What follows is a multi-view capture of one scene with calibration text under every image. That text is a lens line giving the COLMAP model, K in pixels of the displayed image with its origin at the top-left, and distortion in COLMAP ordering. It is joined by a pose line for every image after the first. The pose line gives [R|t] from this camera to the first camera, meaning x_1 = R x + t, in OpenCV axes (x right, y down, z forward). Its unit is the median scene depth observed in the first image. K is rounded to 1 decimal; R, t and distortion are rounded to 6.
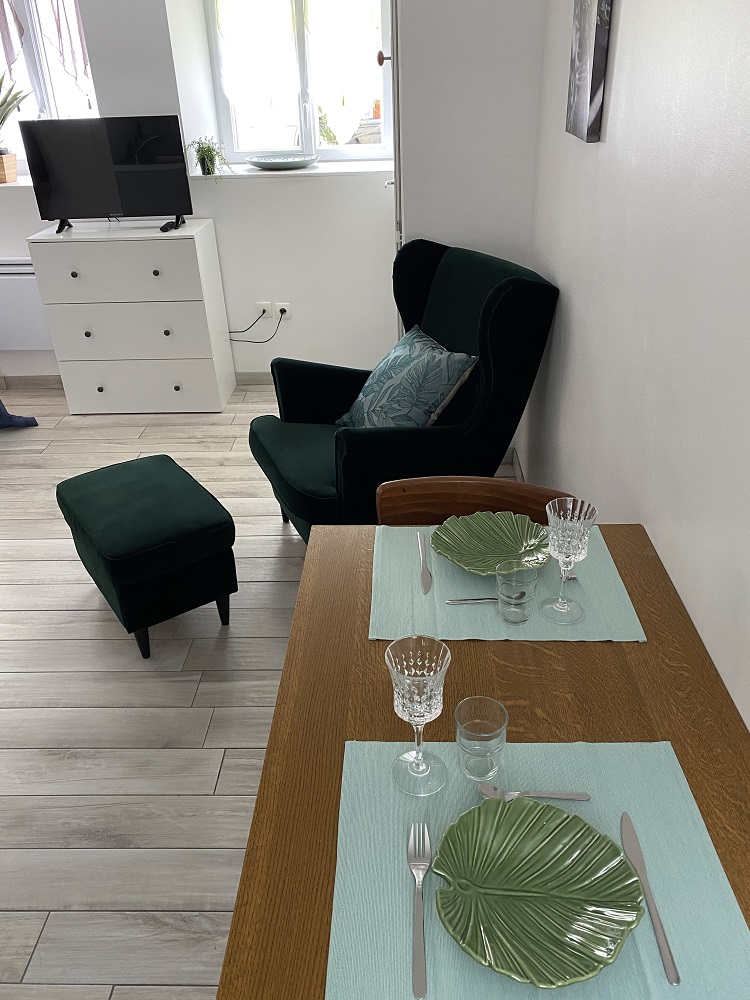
lens RADIAL K [[795.9, 0, 379.5], [0, 795.9, 493.1], [0, 0, 1]] dist [0.000626, -0.000519]
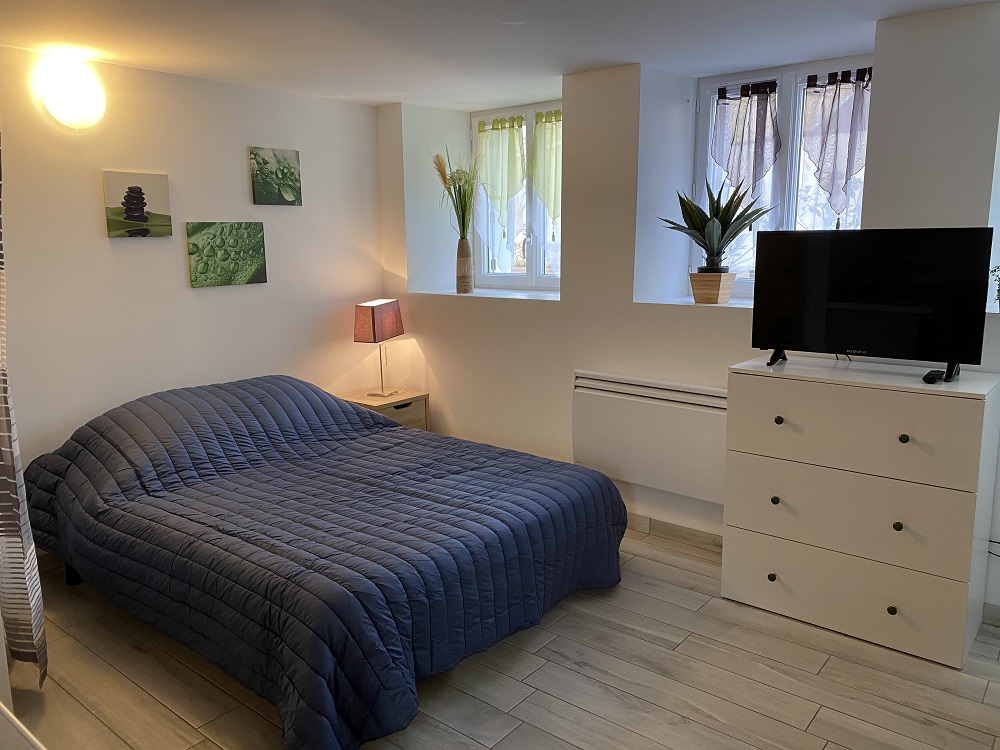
lens RADIAL K [[776.7, 0, 502.5], [0, 776.7, 376.2], [0, 0, 1]] dist [-0.000096, 0.014994]
pose [[0.787947, 0.133179, -0.601168, -0.152310], [-0.306967, 0.931315, -0.196021, -0.089570], [0.533771, 0.338993, 0.774708, 0.280963]]
